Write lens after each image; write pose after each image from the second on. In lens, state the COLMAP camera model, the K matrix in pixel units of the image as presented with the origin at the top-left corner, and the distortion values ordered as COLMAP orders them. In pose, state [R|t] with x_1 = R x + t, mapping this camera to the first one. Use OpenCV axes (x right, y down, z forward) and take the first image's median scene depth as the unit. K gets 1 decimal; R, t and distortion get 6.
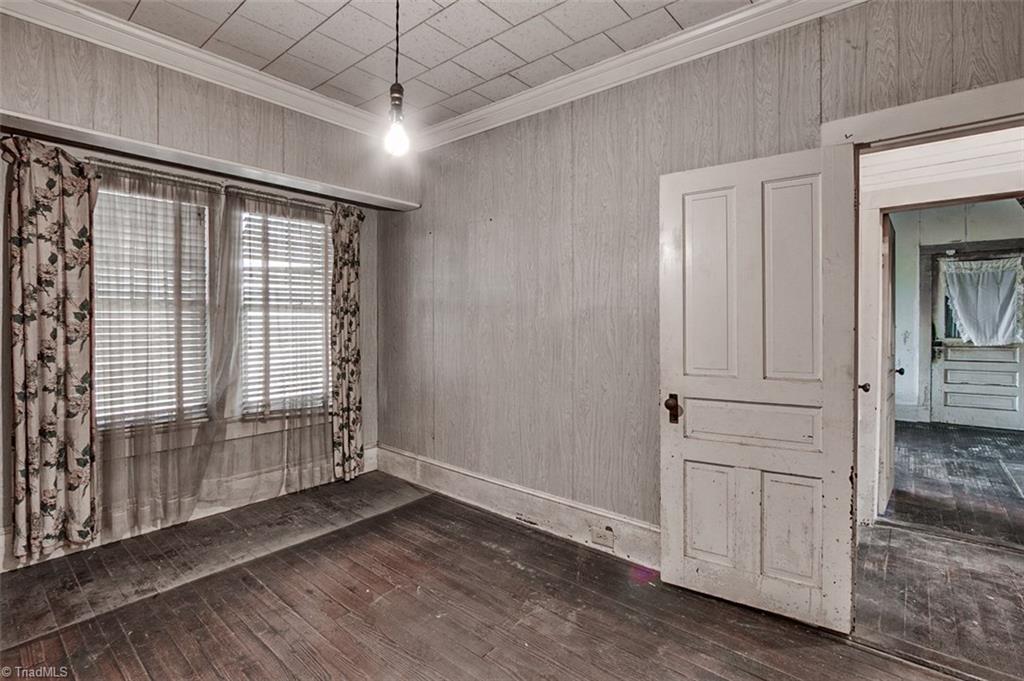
lens RADIAL K [[484.5, 0, 505.8], [0, 484.5, 334.2], [0, 0, 1]] dist [-0.012534, 0.003302]
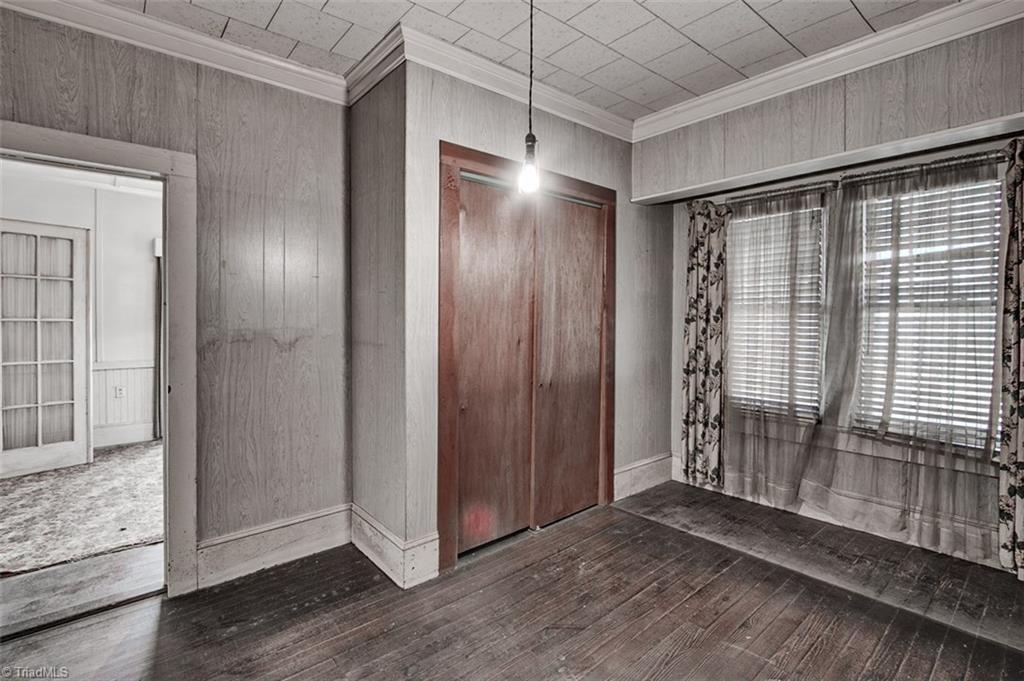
lens RADIAL K [[484.5, 0, 506.3], [0, 484.5, 331.9], [0, 0, 1]] dist [-0.012534, 0.003302]
pose [[-0.164527, 0.019846, -0.986173, 0.487094], [-0.033487, 0.999109, 0.025693, -0.013059], [0.985804, 0.037252, -0.163716, 0.552542]]
